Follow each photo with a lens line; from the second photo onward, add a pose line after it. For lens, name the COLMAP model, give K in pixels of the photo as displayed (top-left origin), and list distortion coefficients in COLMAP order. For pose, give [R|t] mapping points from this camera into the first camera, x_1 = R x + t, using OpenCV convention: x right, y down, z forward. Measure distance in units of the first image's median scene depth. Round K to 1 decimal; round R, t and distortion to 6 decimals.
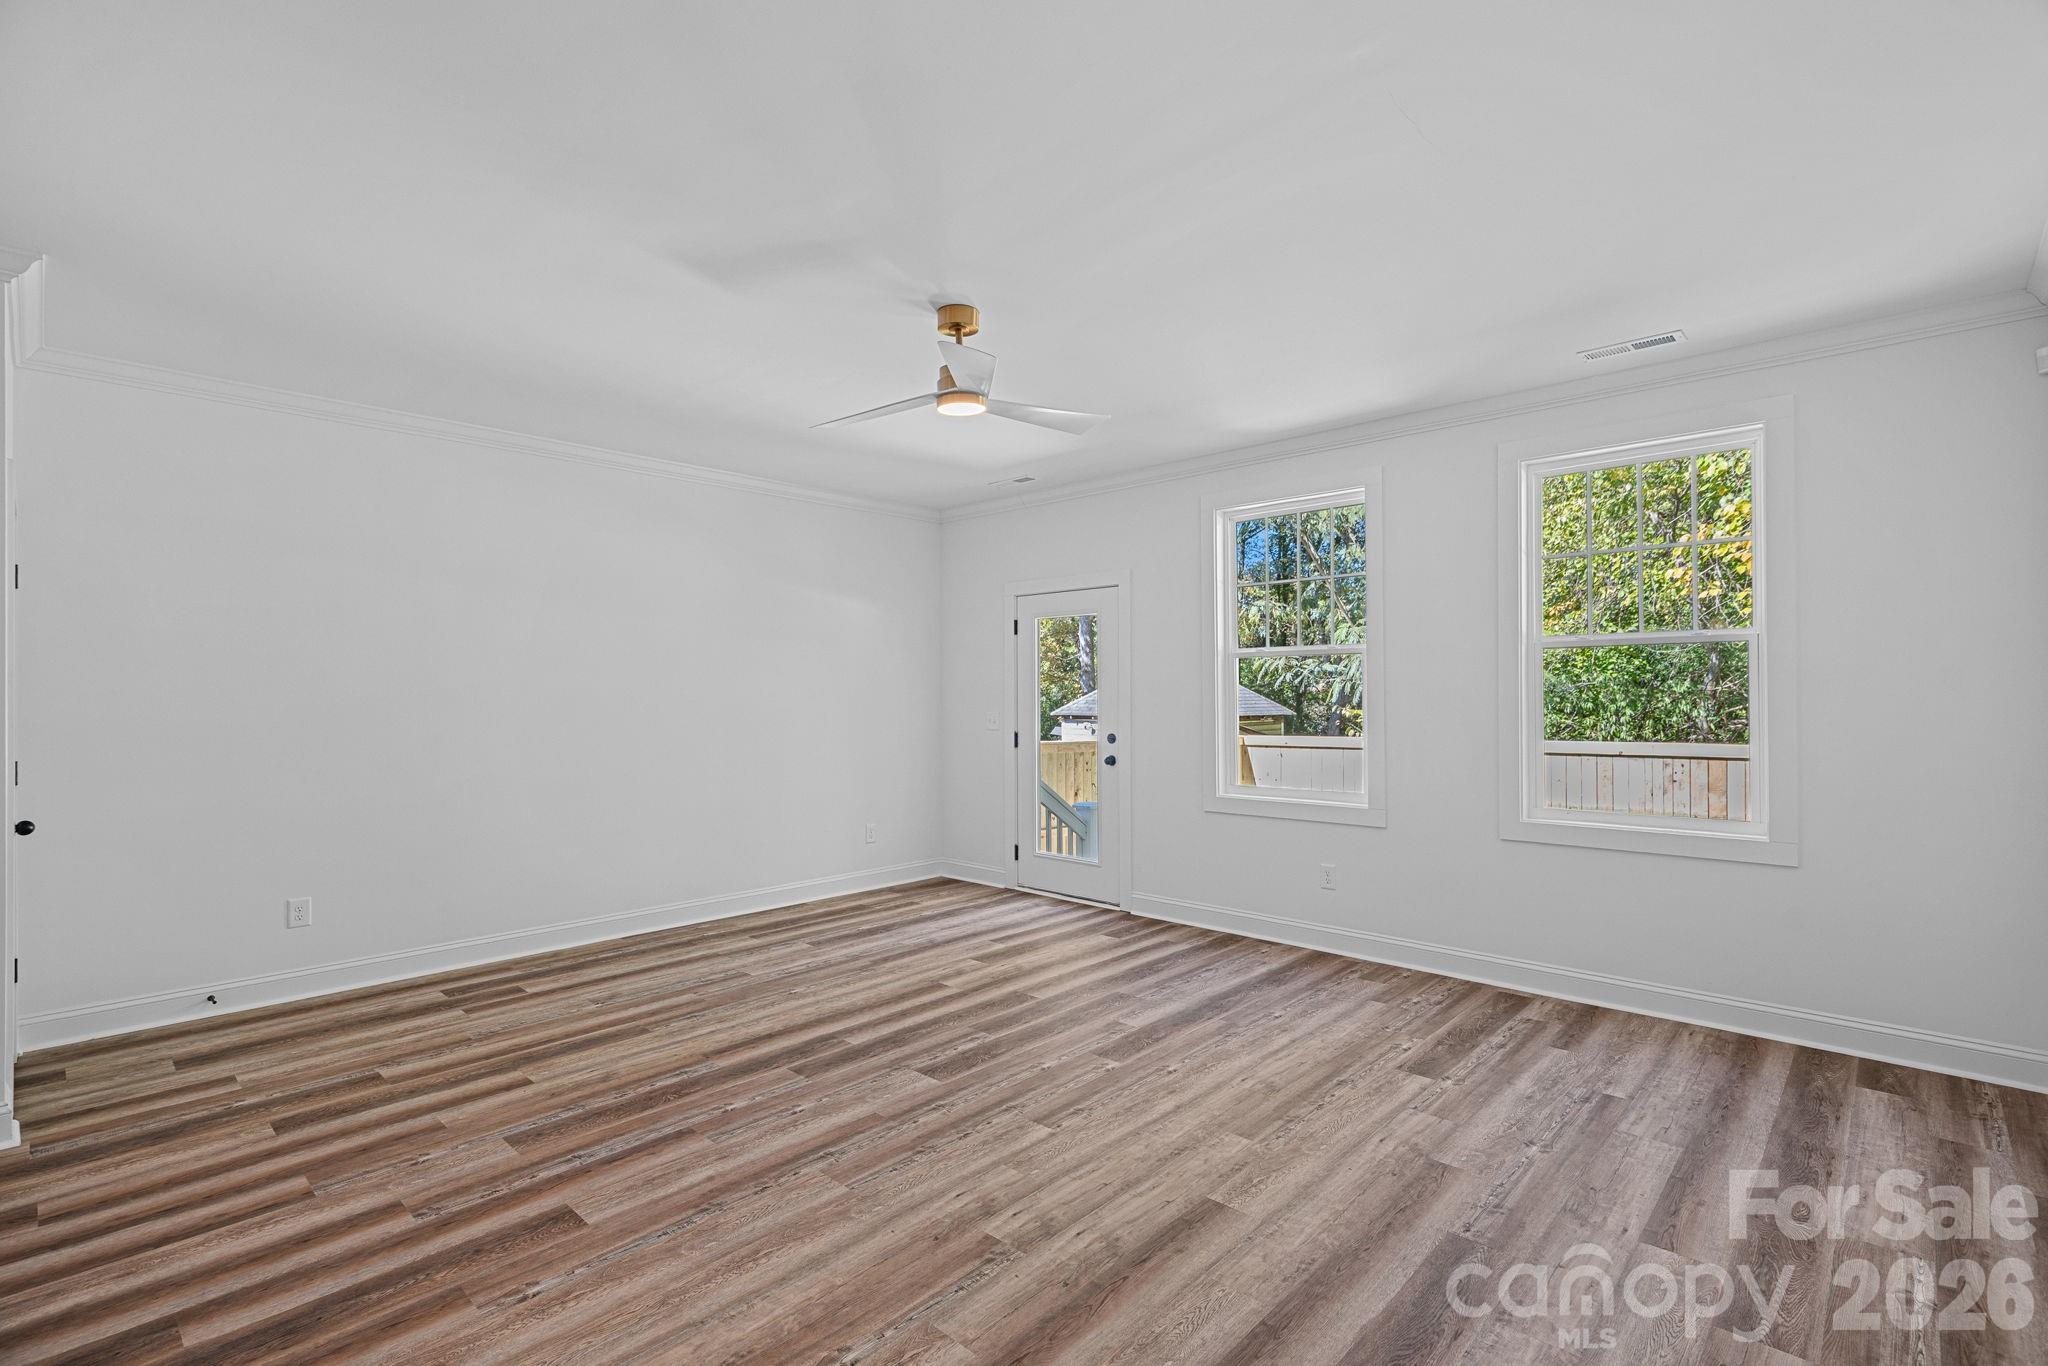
lens RADIAL K [[950.8, 0, 1034.6], [0, 950.8, 700.9], [0, 0, 1]] dist [-0.001100, 0.000254]
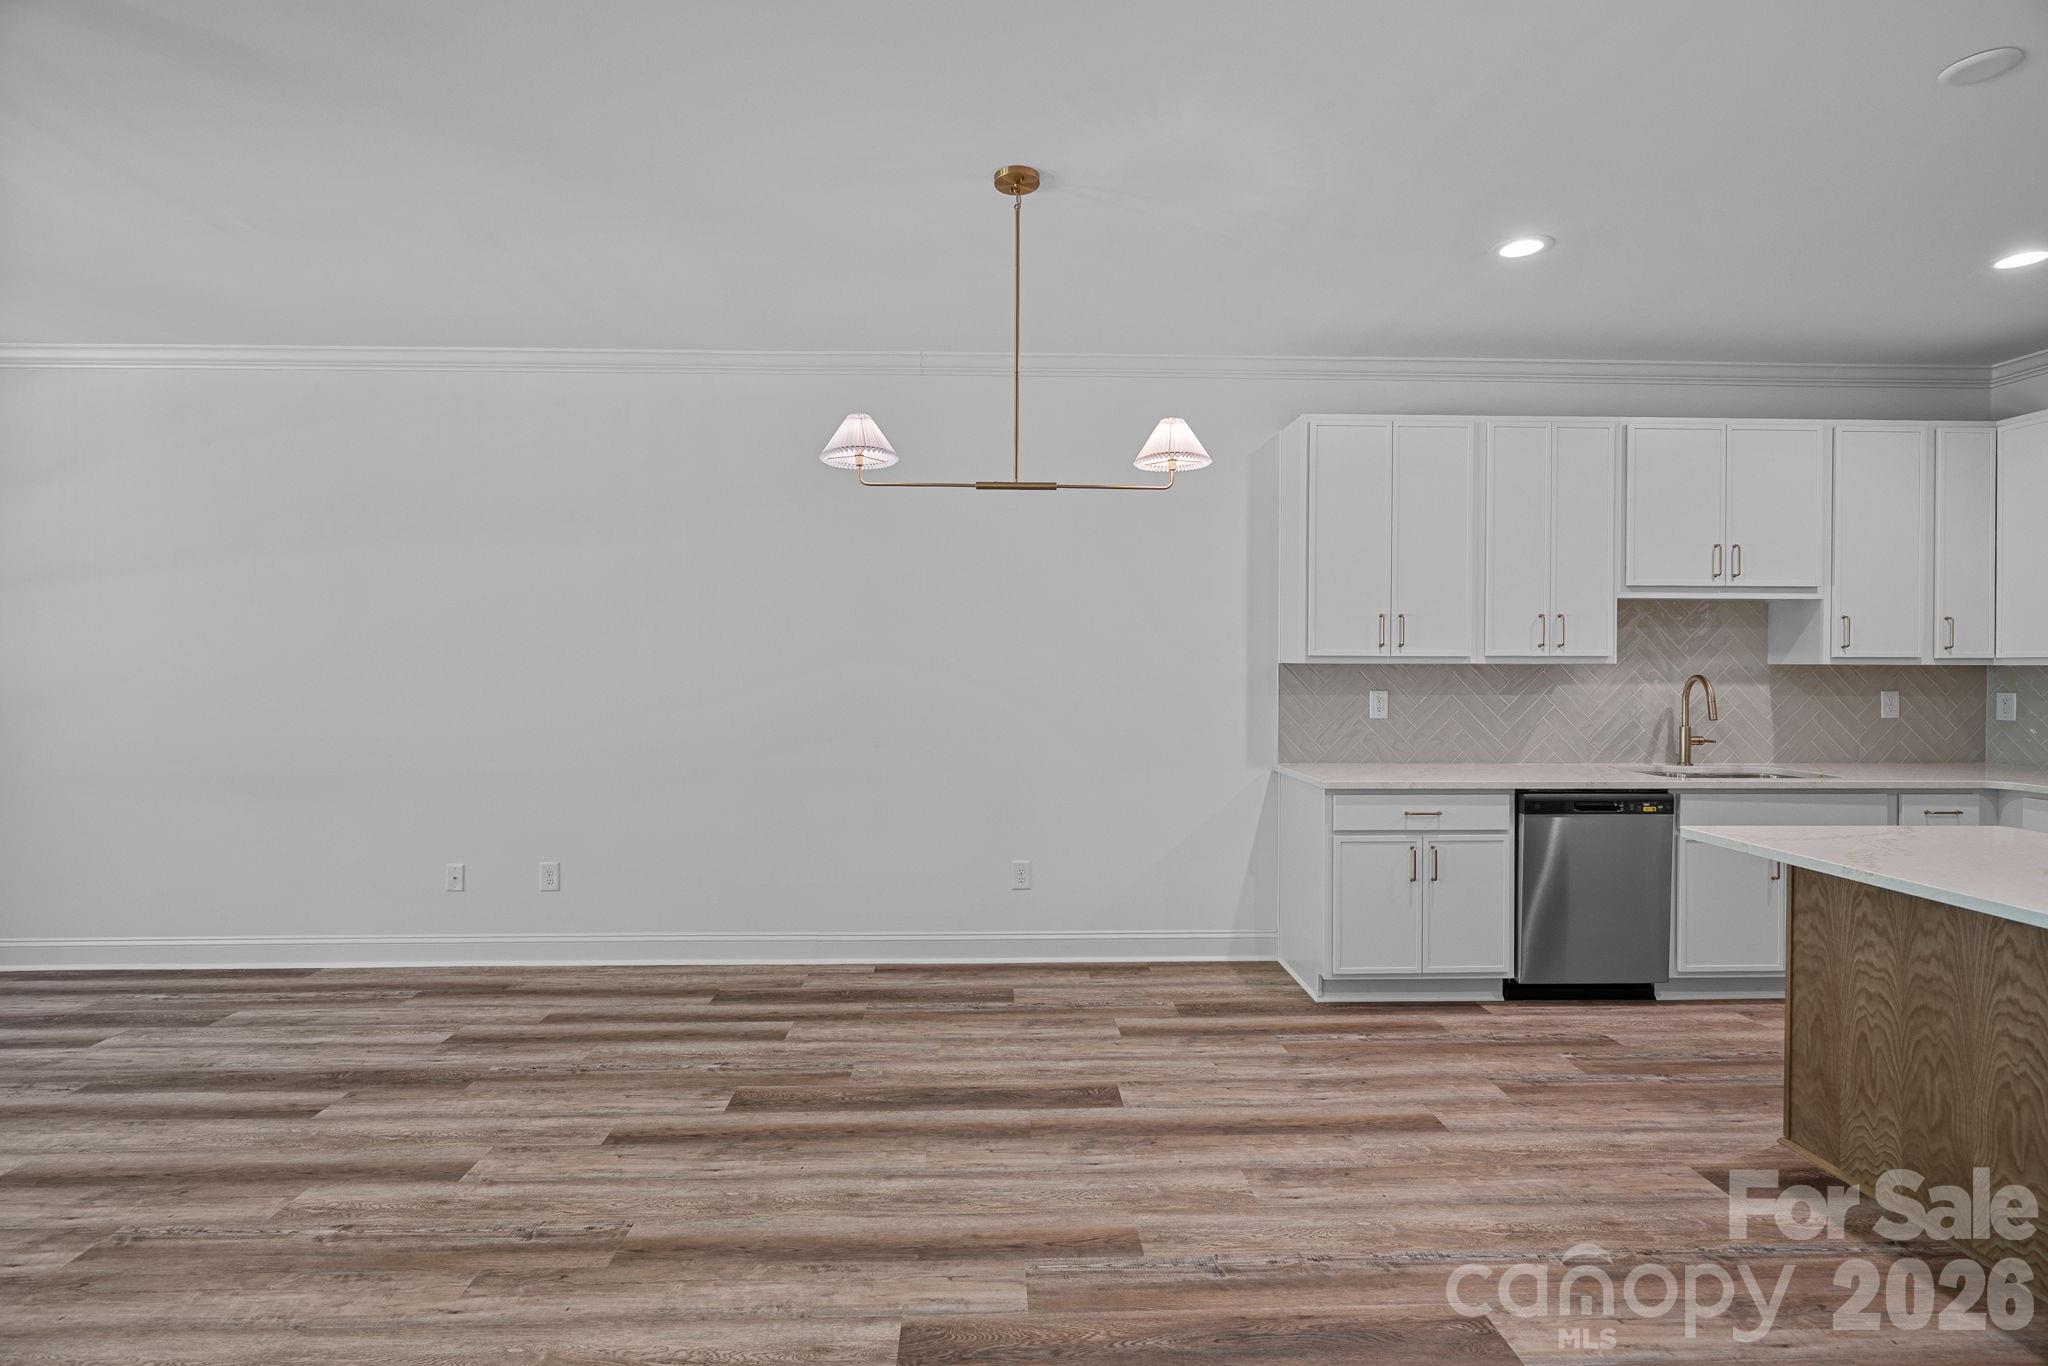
lens RADIAL K [[934.7, 0, 1006.6], [0, 934.7, 671.4], [0, 0, 1]] dist [0.002464, 0.000872]
pose [[-0.703629, -0.002443, 0.710564, -0.809960], [0.006090, 0.999937, 0.009469, 0.002339], [-0.710542, 0.010990, -0.703569, 0.620377]]
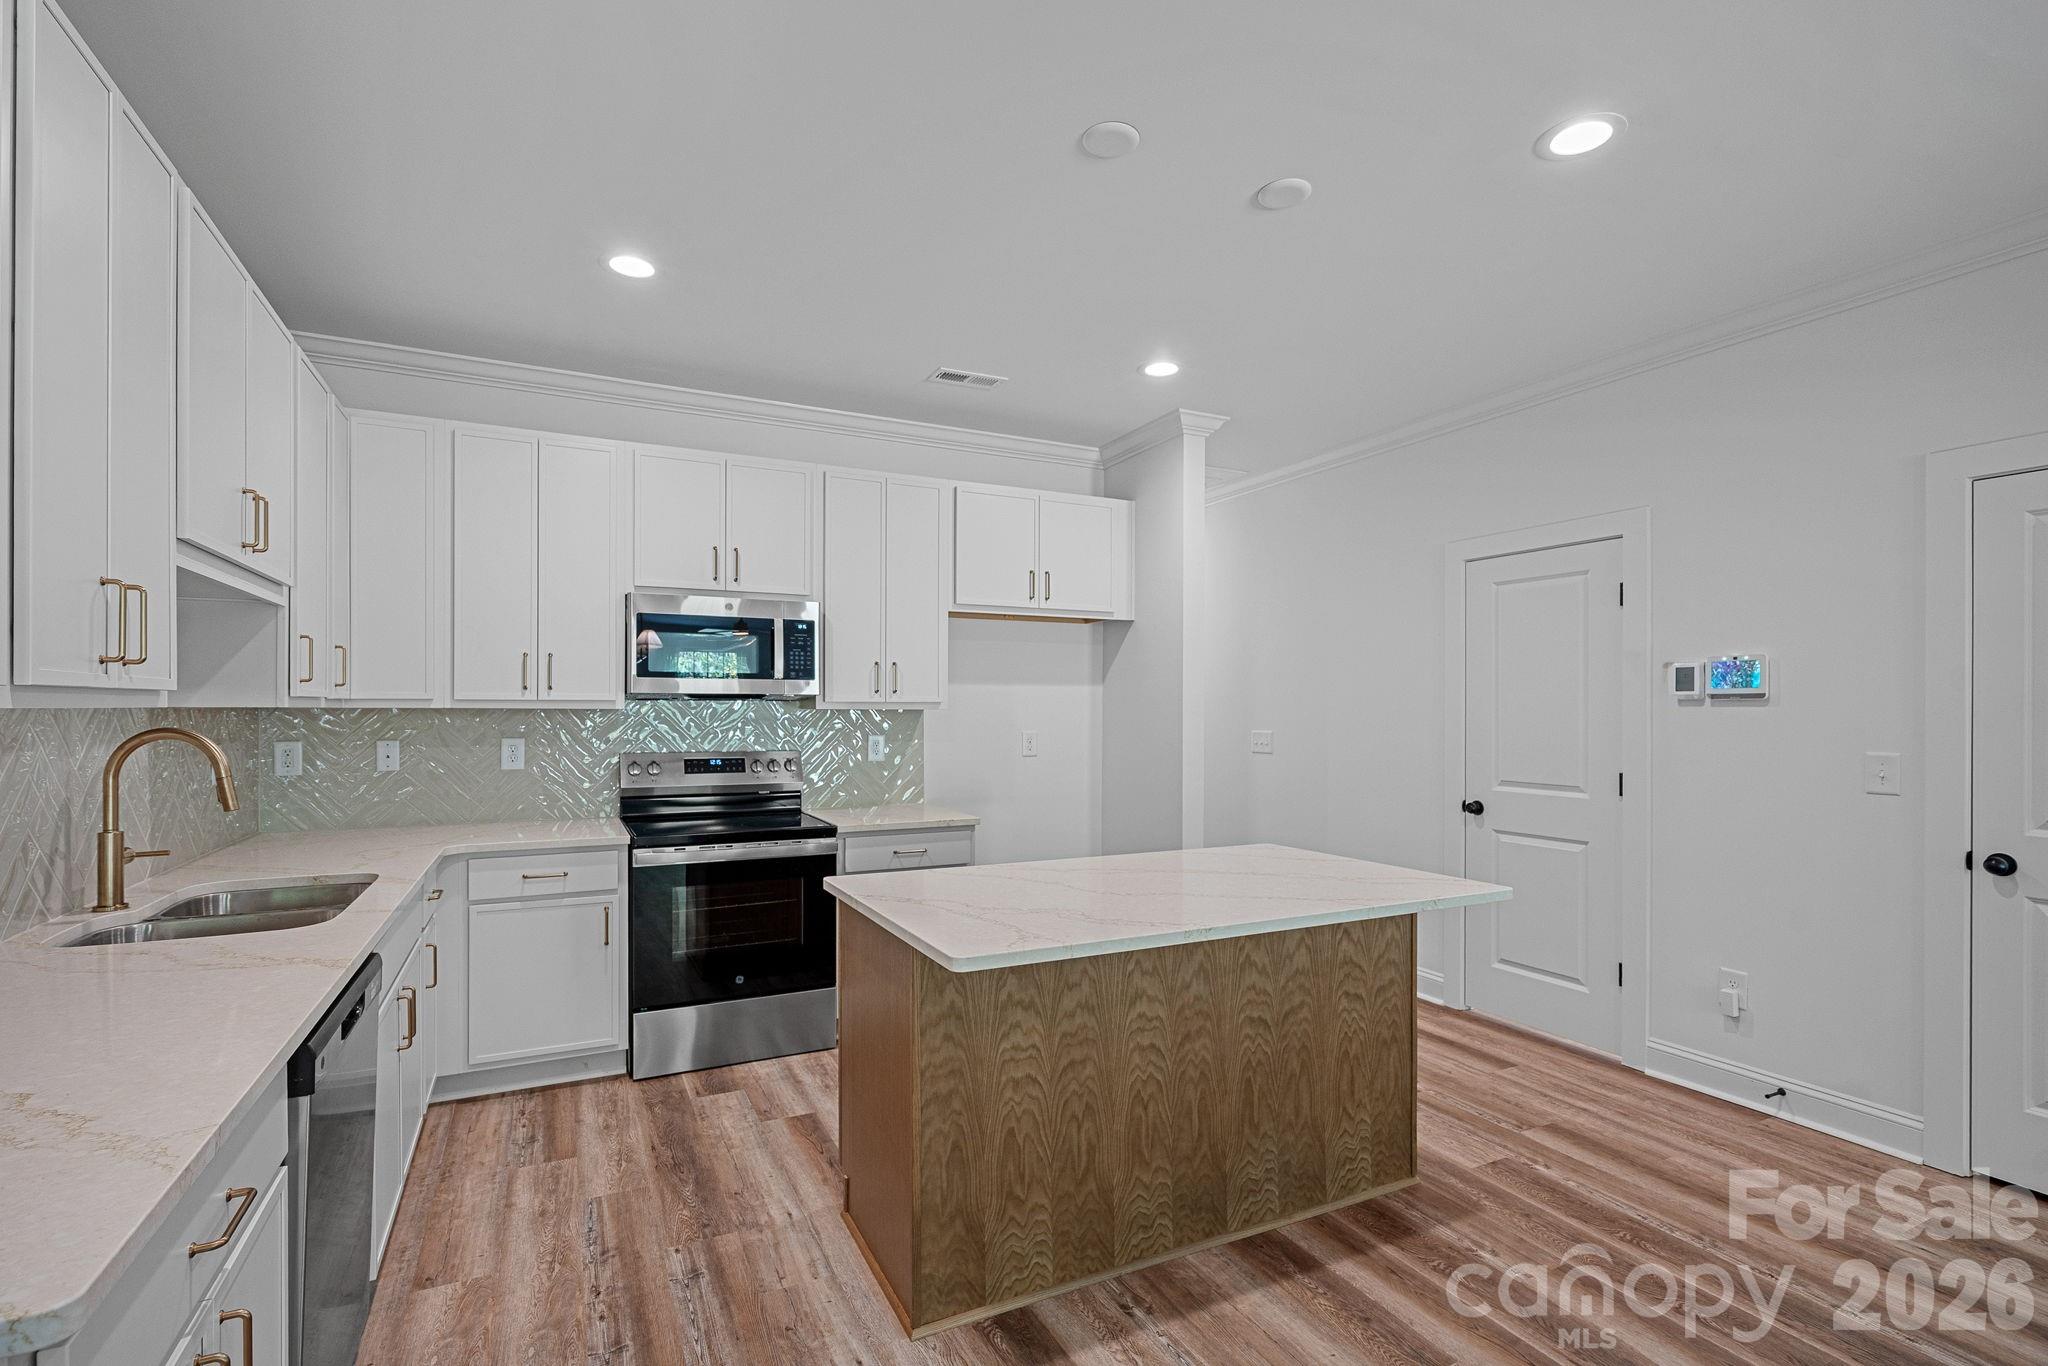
lens RADIAL K [[945.5, 0, 1039.2], [0, 945.5, 710.5], [0, 0, 1]] dist [0.001517, 0.000628]
pose [[-0.334343, 0.004467, -0.942441, -0.243175], [-0.009564, 0.999921, 0.008133, 0.001787], [0.942403, 0.011733, -0.334274, -0.031536]]
